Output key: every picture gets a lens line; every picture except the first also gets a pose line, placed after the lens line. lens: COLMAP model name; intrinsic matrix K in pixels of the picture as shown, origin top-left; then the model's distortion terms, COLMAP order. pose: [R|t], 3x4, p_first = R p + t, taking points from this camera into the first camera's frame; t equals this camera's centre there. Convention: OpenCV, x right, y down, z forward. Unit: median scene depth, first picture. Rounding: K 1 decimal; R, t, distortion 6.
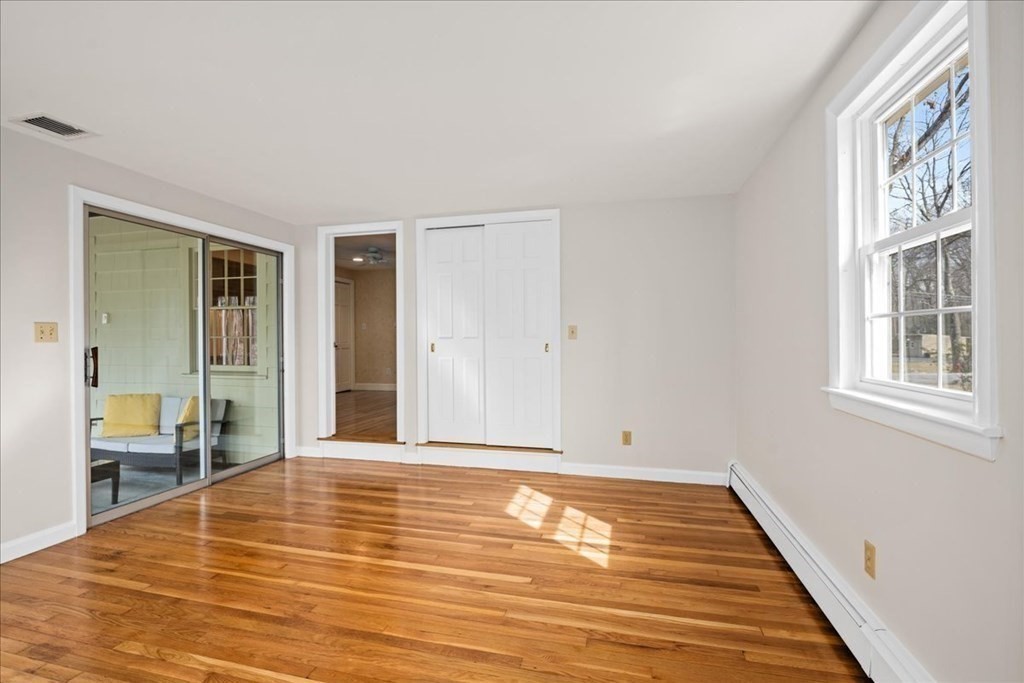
lens RADIAL K [[483.4, 0, 509.2], [0, 483.4, 347.2], [0, 0, 1]] dist [-0.004564, -0.000904]
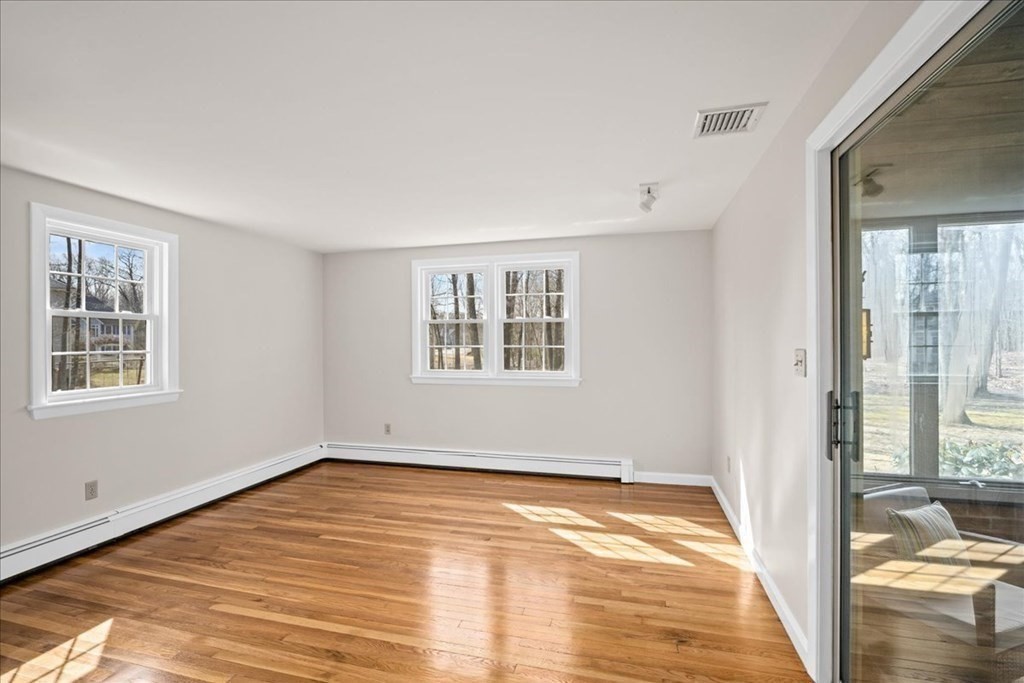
lens RADIAL K [[483.4, 0, 509.2], [0, 483.4, 347.2], [0, 0, 1]] dist [-0.004564, -0.000904]
pose [[-0.999809, 0.007749, 0.017941, -0.572937], [0.007932, 0.999917, 0.010184, -0.069559], [-0.017861, 0.010324, -0.999787, 1.877423]]
